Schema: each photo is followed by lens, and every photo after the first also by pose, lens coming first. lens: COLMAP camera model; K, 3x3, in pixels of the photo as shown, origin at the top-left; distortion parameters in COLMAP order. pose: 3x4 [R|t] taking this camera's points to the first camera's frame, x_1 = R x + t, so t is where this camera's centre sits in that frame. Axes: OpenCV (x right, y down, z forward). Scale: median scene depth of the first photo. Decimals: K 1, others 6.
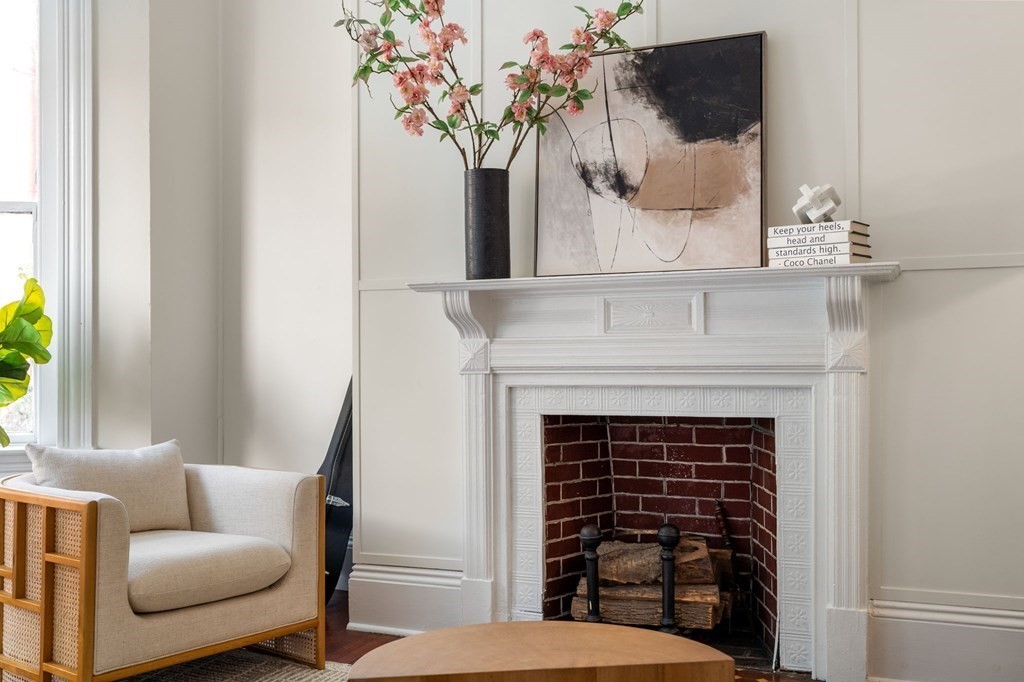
lens RADIAL K [[1006.2, 0, 506.8], [0, 1006.2, 358.1], [0, 0, 1]] dist [0.003732, 0.000000]
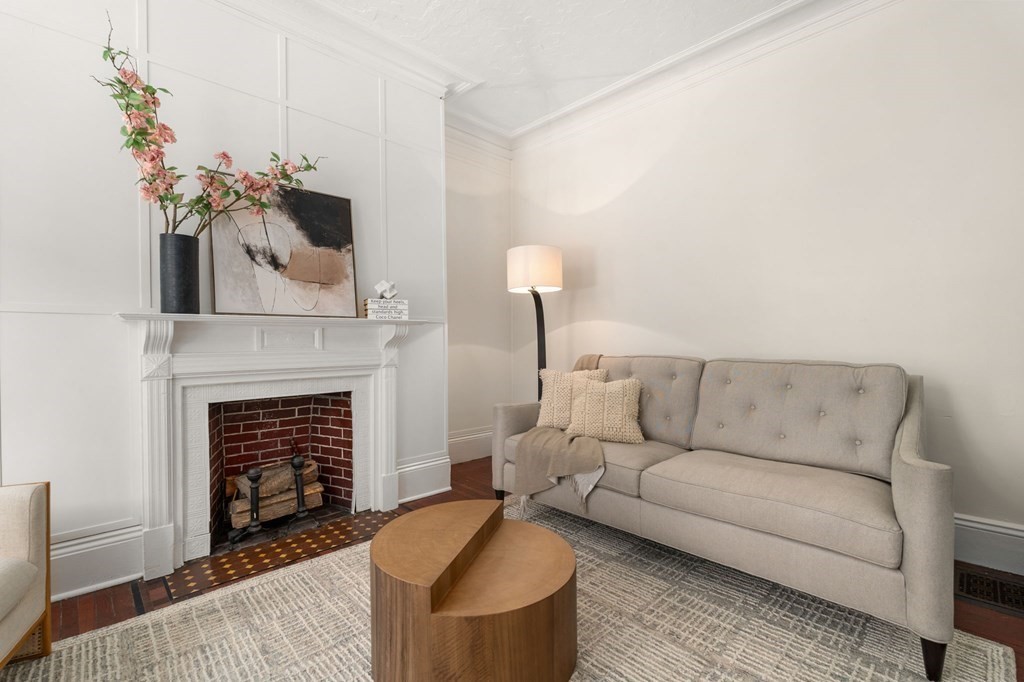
lens RADIAL K [[455.6, 0, 508.3], [0, 455.6, 346.8], [0, 0, 1]] dist [-0.007629, 0.001500]
pose [[0.416462, -0.011926, 0.909075, -0.421733], [-0.000105, 0.999913, 0.013165, -0.040051], [-0.909153, -0.005578, 0.416425, 0.320777]]
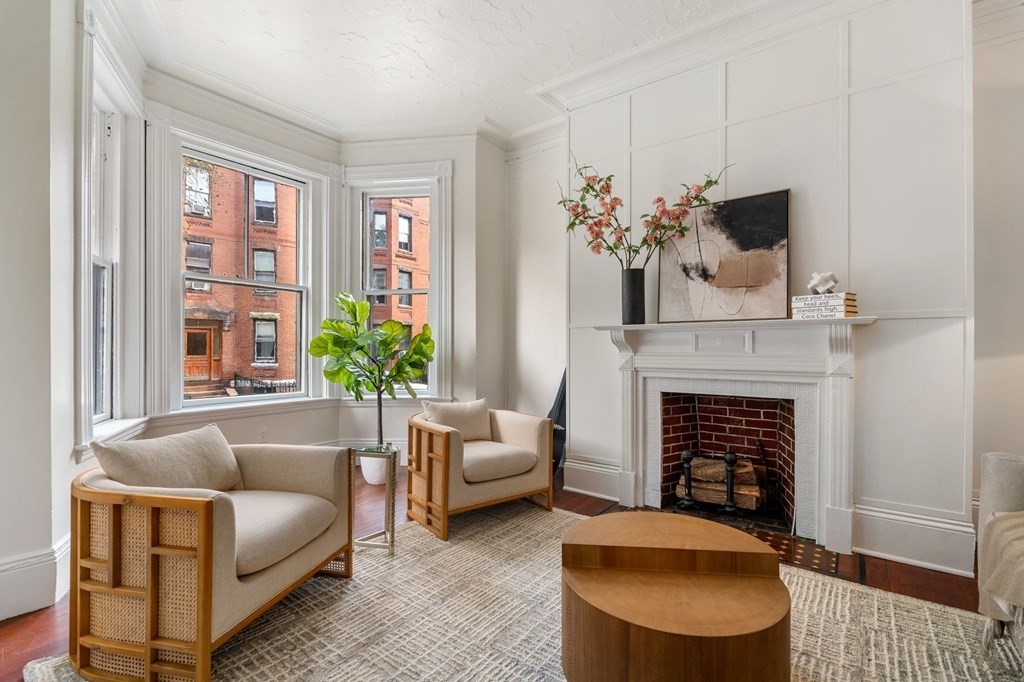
lens RADIAL K [[455.6, 0, 517.7], [0, 455.6, 348.5], [0, 0, 1]] dist [-0.007629, 0.001500]
pose [[0.966376, 0.004817, -0.257087, -0.008343], [-0.002129, 0.999940, 0.010732, -0.039562], [0.257123, -0.009824, 0.966329, 0.067954]]
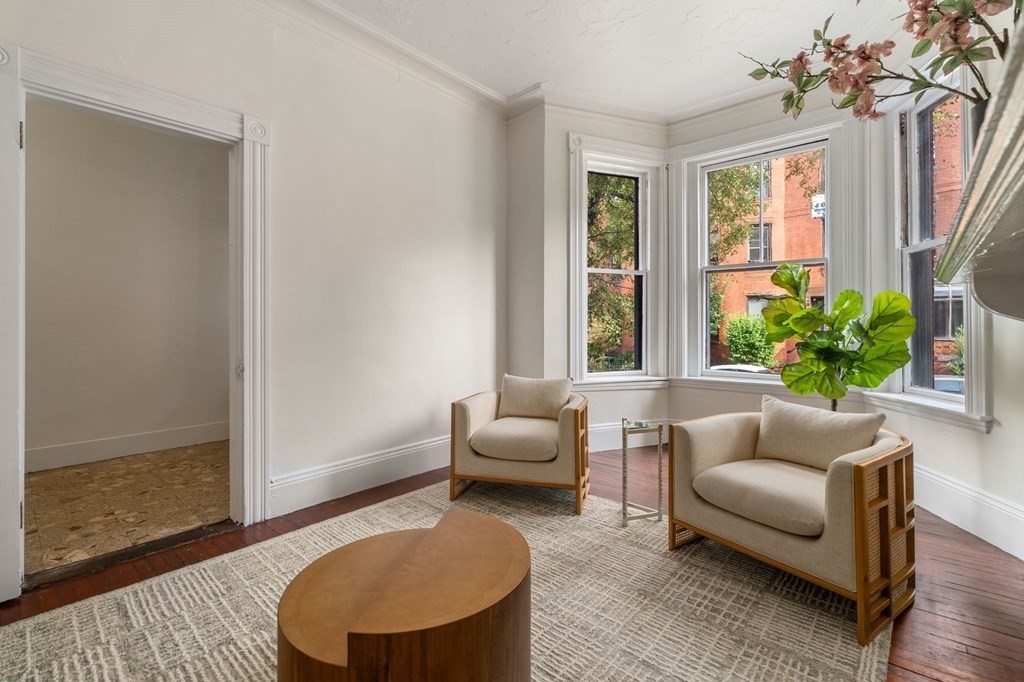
lens RADIAL K [[455.6, 0, 509.1], [0, 455.6, 334.3], [0, 0, 1]] dist [-0.007629, 0.001500]
pose [[-0.333970, 0.008899, -0.942542, 0.378713], [0.007642, 0.999948, 0.006733, -0.021707], [0.942553, -0.004955, -0.334021, 0.799691]]
